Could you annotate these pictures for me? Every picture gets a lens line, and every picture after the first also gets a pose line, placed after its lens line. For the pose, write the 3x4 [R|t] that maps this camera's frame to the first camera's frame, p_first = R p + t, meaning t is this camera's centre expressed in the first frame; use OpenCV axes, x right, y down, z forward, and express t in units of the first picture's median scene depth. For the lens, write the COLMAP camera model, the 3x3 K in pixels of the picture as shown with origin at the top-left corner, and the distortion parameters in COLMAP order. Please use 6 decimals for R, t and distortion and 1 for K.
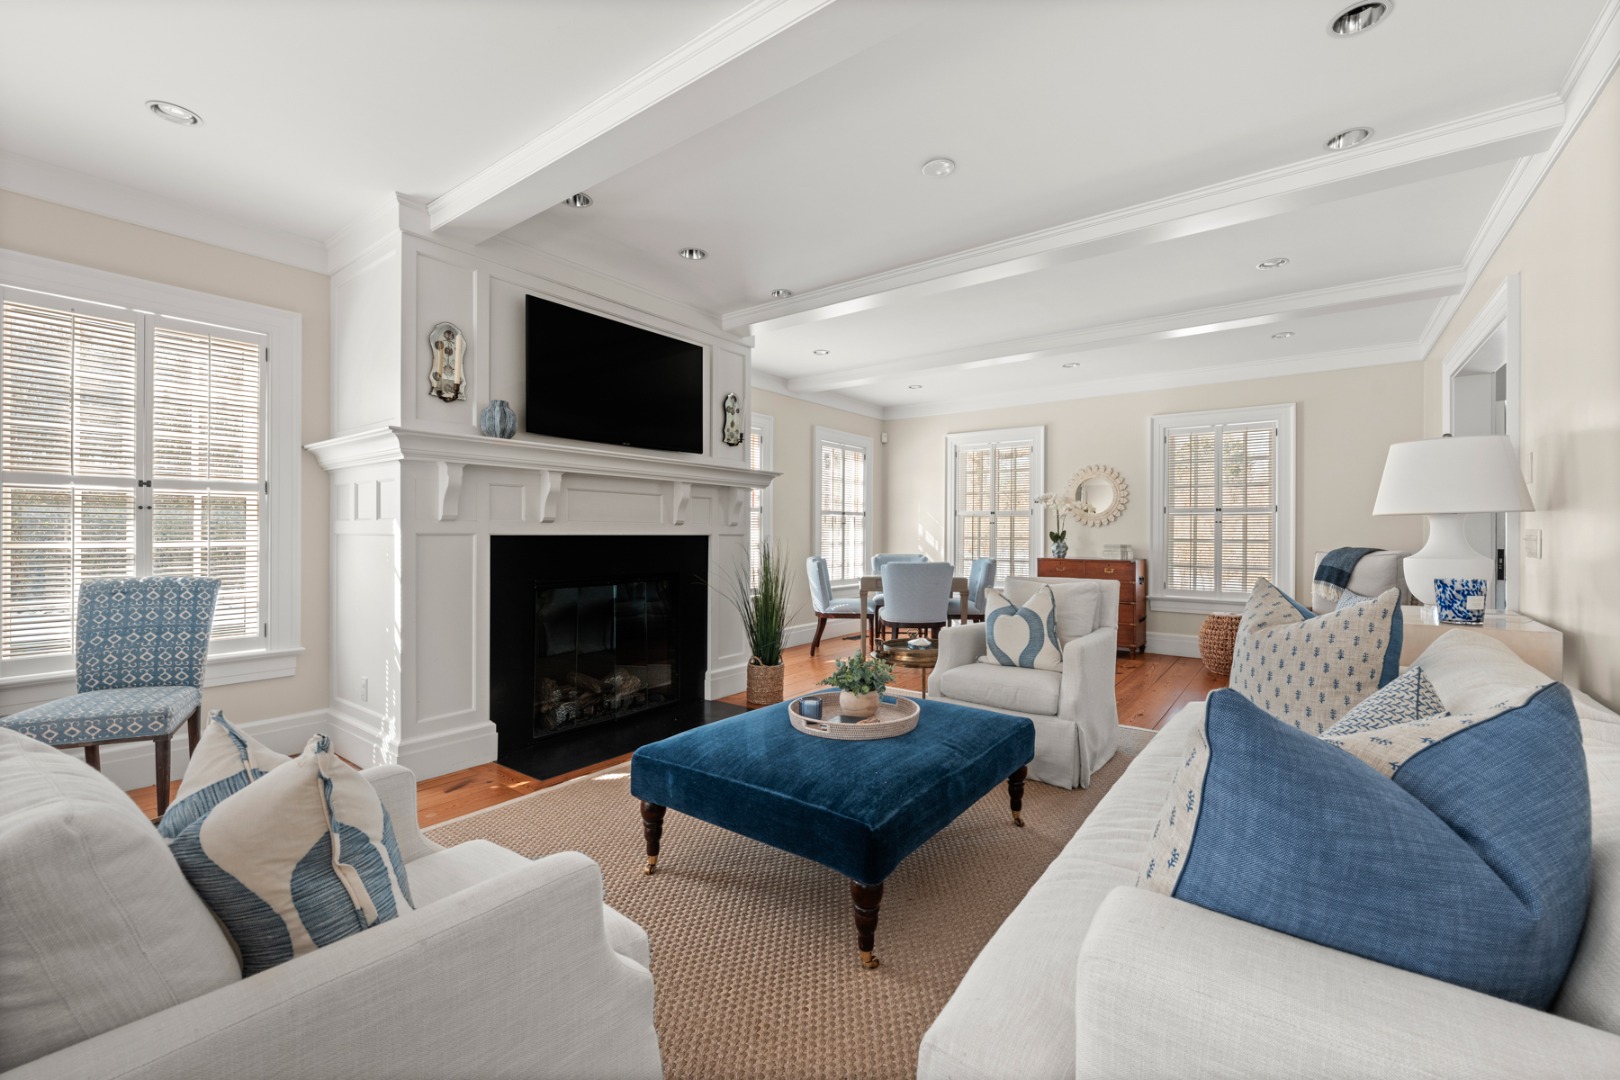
lens RADIAL K [[669.4, 0, 814.5], [0, 669.4, 533.2], [0, 0, 1]] dist [-0.001137, 0.000172]
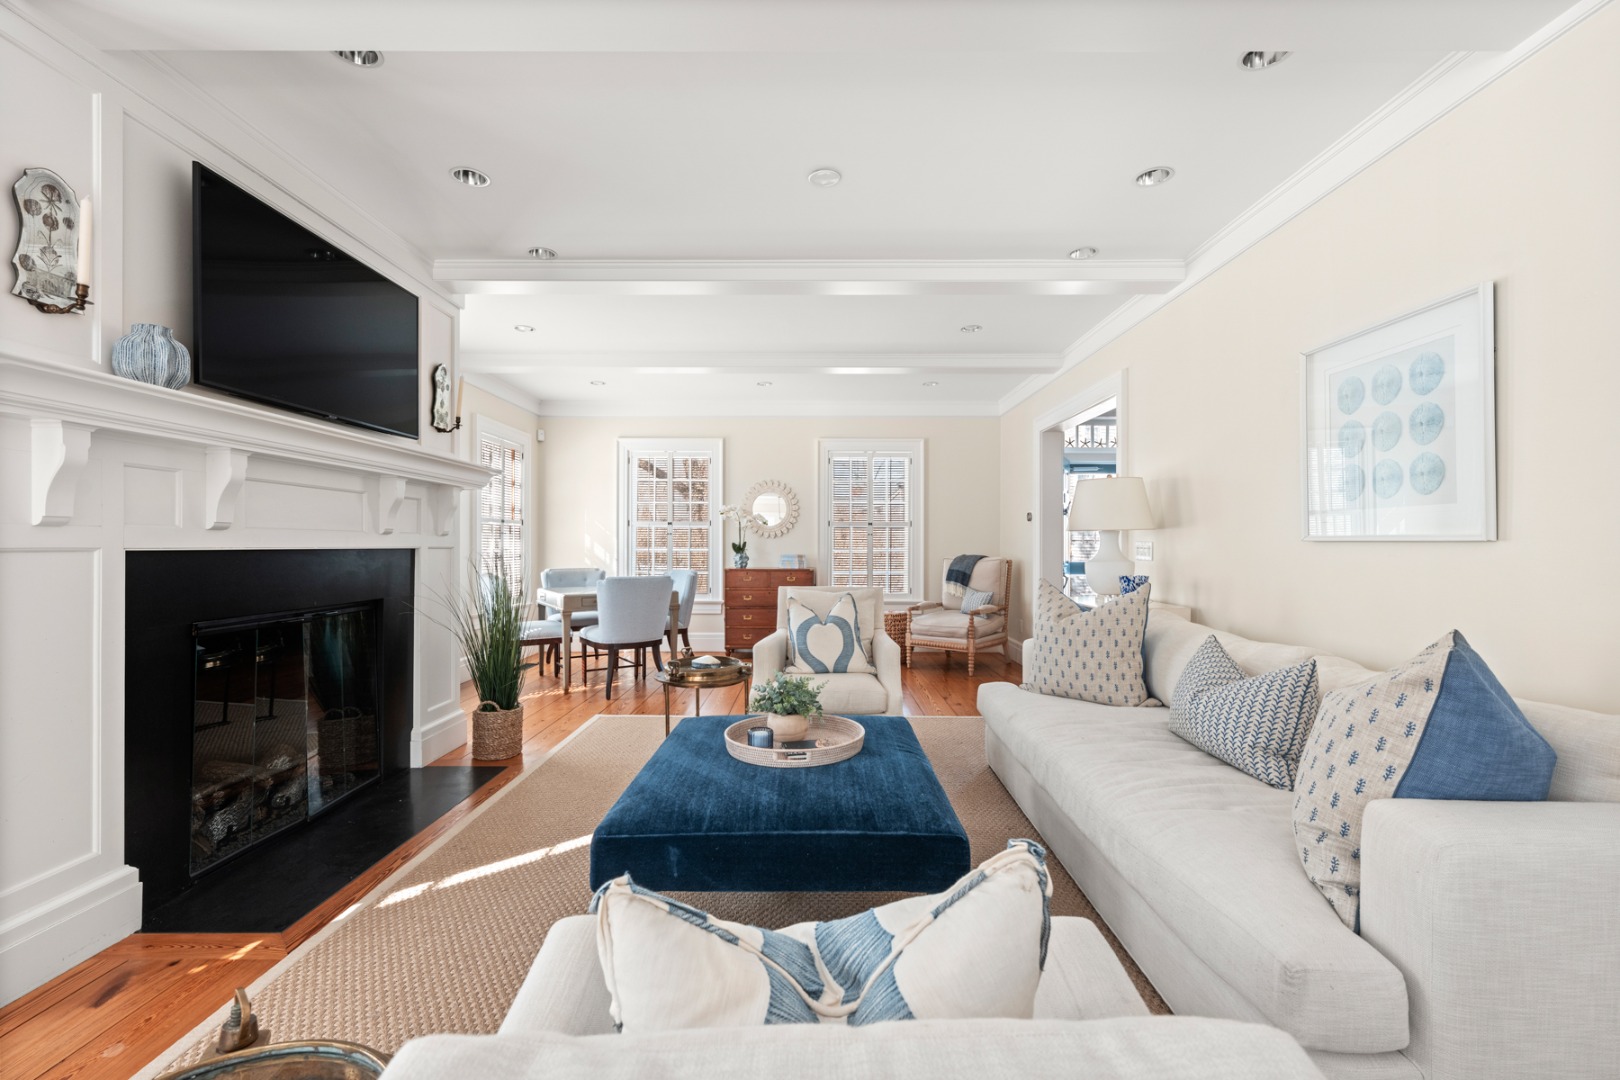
lens RADIAL K [[694.6, 0, 815.0], [0, 694.6, 543.3], [0, 0, 1]] dist [-0.001650, -0.000211]
pose [[0.802250, -0.001736, 0.596986, -0.315162], [0.002199, 0.999998, -0.000048, -0.001838], [-0.596984, 0.001351, 0.802252, 0.128377]]
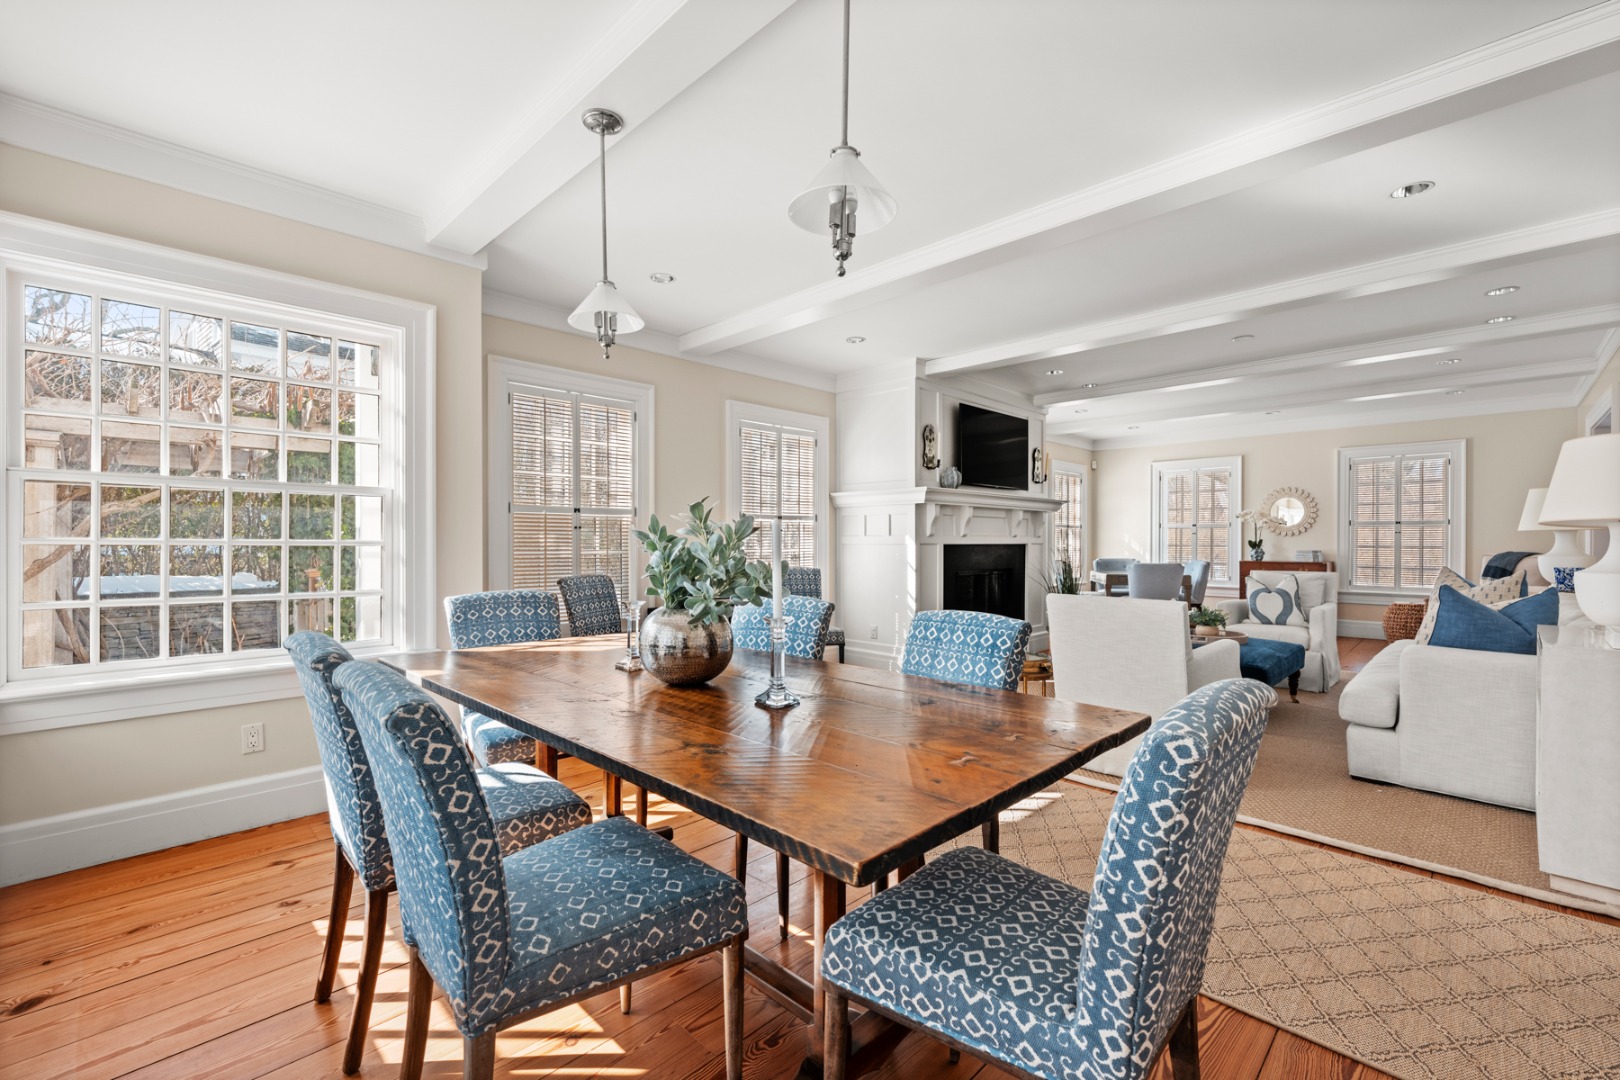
lens RADIAL K [[687.0, 0, 811.3], [0, 687.0, 543.5], [0, 0, 1]] dist [-0.000696, -0.000357]
pose [[0.990415, -0.003211, -0.138090, -0.503417], [0.003567, 0.999991, 0.002332, -0.003769], [0.138081, -0.002802, 0.990417, -0.700134]]
